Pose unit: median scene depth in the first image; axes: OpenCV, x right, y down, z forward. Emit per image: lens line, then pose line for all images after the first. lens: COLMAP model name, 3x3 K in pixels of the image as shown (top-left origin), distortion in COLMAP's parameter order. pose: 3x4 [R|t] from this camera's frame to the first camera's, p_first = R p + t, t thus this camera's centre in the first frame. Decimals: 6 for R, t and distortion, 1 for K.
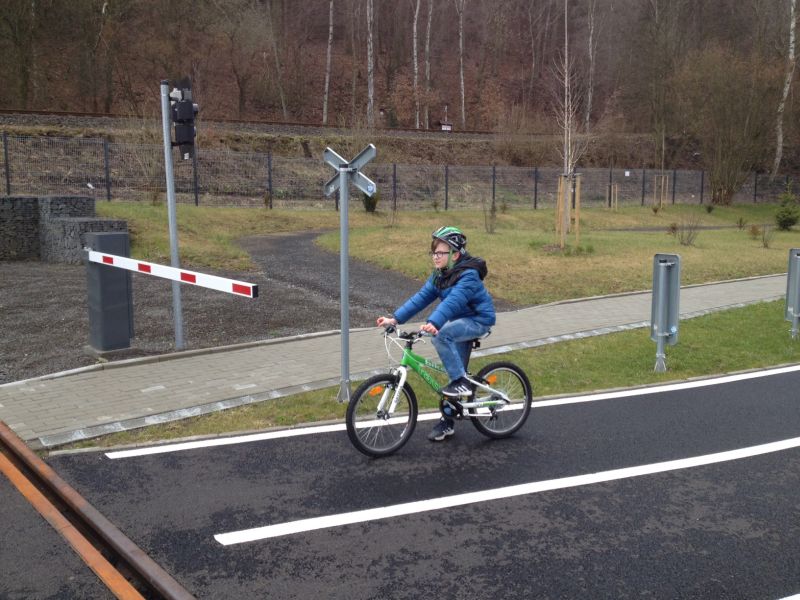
lens RADIAL K [[797.2, 0, 400.0], [0, 797.2, 300.0], [0, 0, 1]] dist [0.110769, -0.196429]
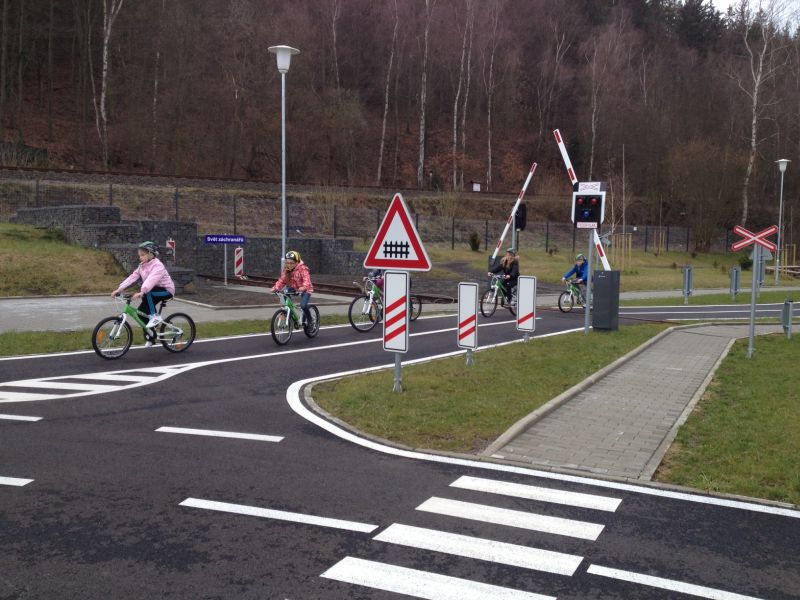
lens RADIAL K [[797.2, 0, 400.0], [0, 797.2, 300.0], [0, 0, 1]] dist [0.110769, -0.196429]
pose [[0.999522, 0.018126, 0.025062, -0.141954], [-0.016725, 0.998346, -0.055002, 0.044860], [-0.026017, 0.054557, 0.998172, -0.334334]]
